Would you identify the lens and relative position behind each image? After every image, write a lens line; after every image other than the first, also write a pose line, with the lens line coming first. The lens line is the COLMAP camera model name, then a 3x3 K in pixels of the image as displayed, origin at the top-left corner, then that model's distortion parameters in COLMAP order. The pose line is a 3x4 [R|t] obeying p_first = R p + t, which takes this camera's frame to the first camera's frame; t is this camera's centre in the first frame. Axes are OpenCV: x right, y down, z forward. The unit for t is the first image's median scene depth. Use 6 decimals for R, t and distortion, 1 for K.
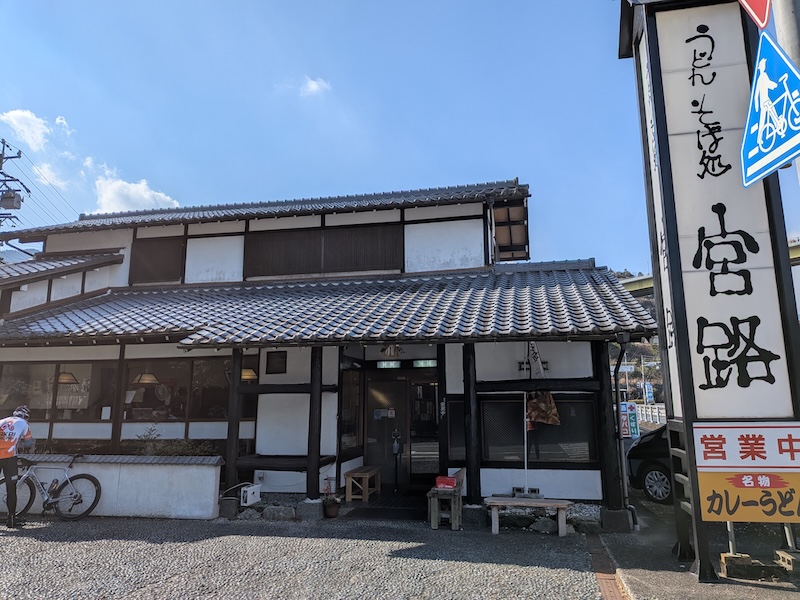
lens RADIAL K [[585.3, 0, 400.0], [0, 585.3, 300.0], [0, 0, 1]] dist [0.105409, -0.140923]
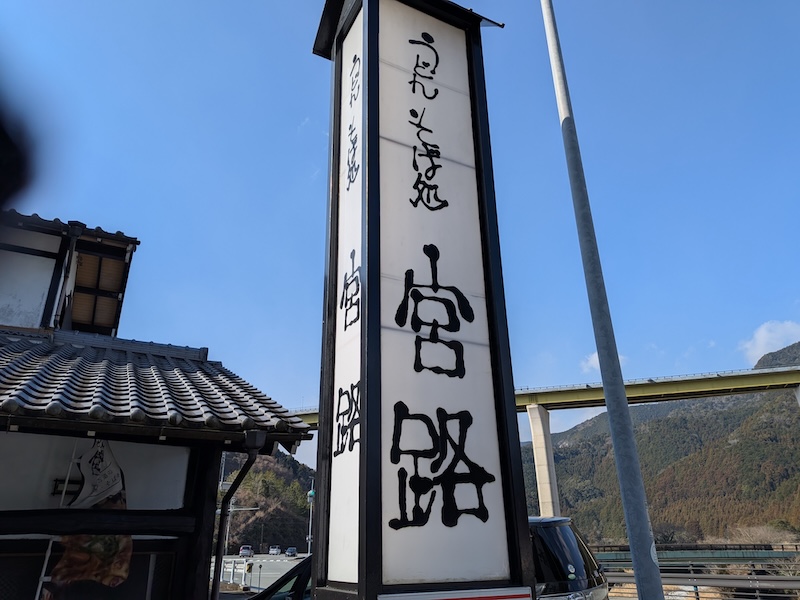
lens RADIAL K [[585.3, 0, 400.0], [0, 585.3, 300.0], [0, 0, 1]] dist [0.105409, -0.140923]
pose [[0.771791, 0.253928, 0.582975, 0.123039], [-0.111442, 0.956630, -0.269147, 0.089089], [-0.626035, 0.142757, 0.766616, 0.509815]]
